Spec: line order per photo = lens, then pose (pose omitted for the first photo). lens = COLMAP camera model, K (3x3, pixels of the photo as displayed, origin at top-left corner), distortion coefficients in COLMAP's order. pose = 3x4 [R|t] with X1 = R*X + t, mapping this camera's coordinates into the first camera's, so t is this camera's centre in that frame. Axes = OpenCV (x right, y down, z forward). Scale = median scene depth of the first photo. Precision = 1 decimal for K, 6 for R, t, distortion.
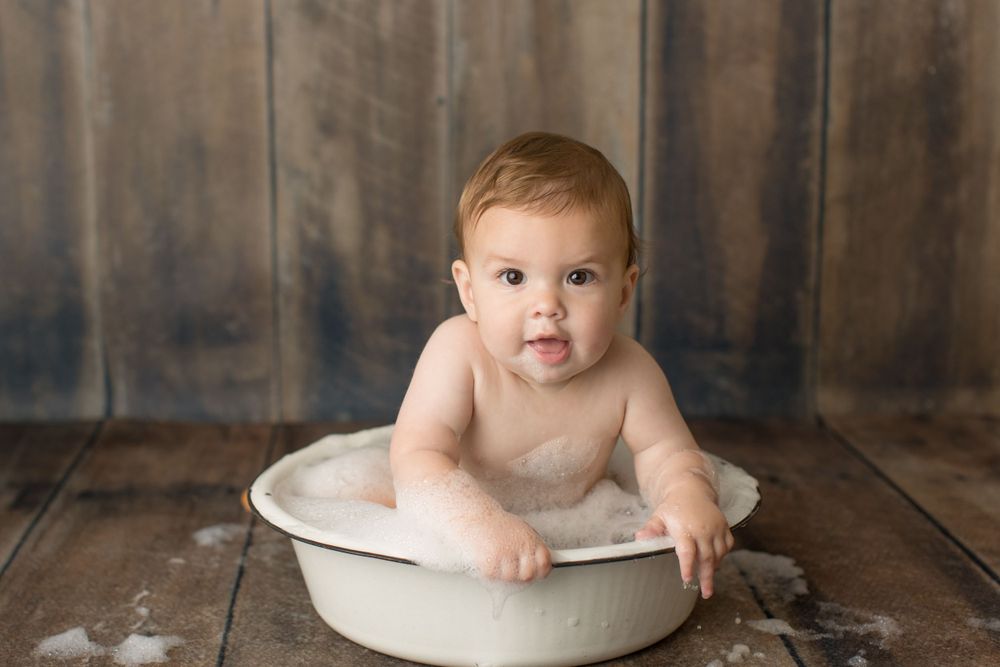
lens RADIAL K [[1494.5, 0, 500.0], [0, 1494.5, 333.5], [0, 0, 1]] dist [-0.002987, -0.009556]
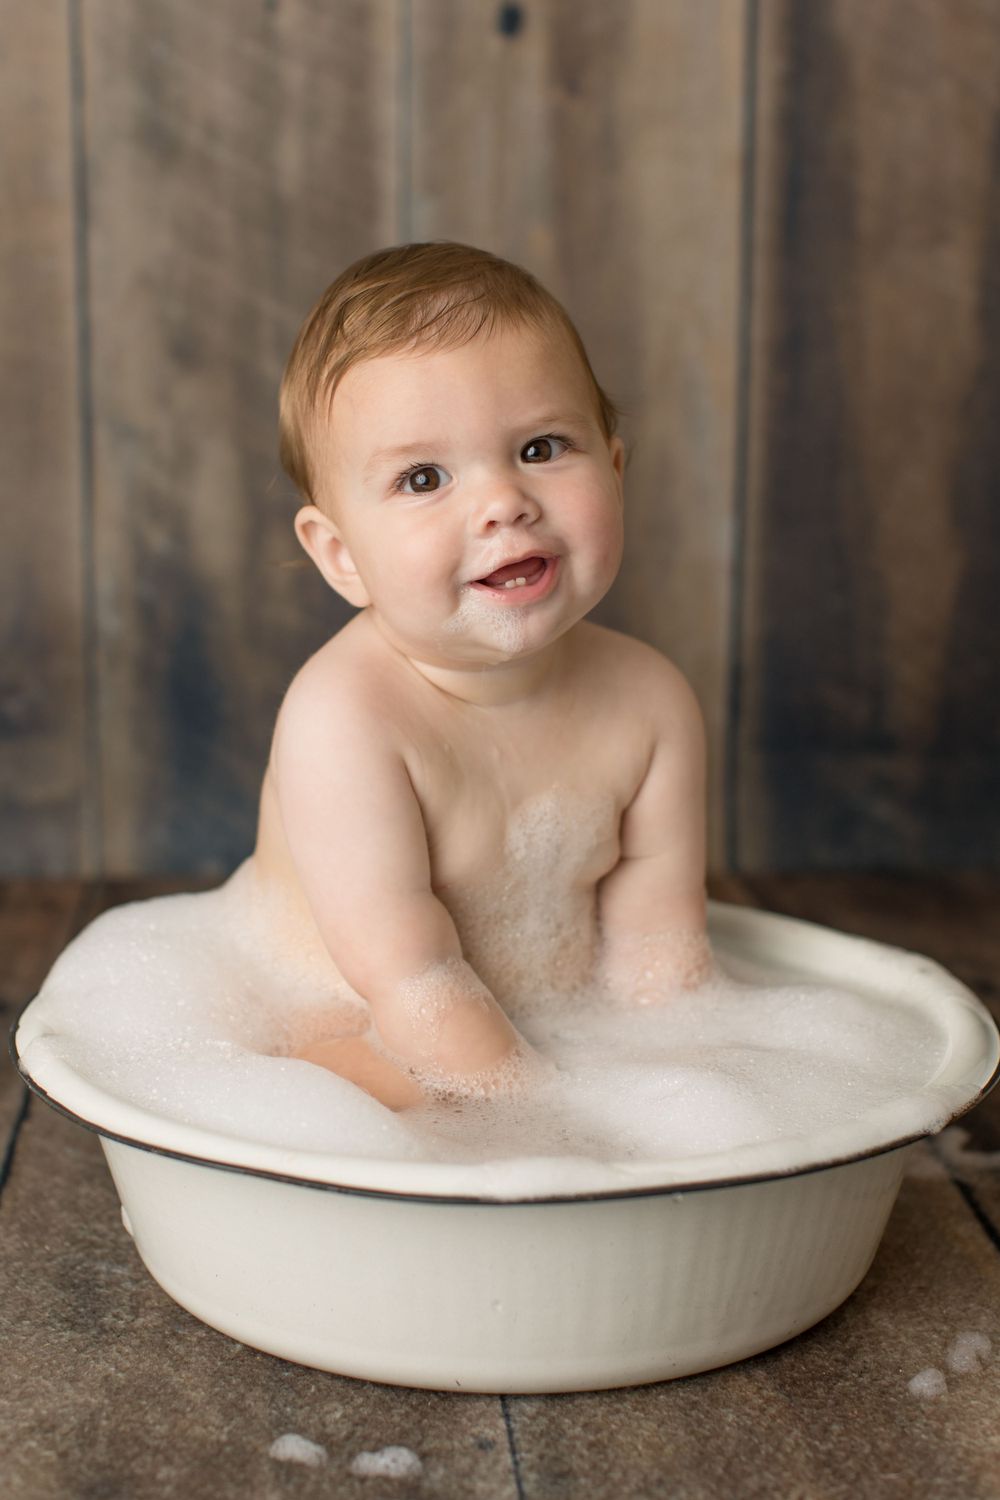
lens RADIAL K [[2241.8, 0, 498.2], [0, 2241.8, 716.4], [0, 0, 1]] dist [-0.002987, -0.009556]
pose [[0.999897, 0.005198, 0.013382, -0.008529], [-0.005186, 0.999986, -0.000891, -0.001149], [-0.013387, 0.000821, 0.999910, 0.159431]]
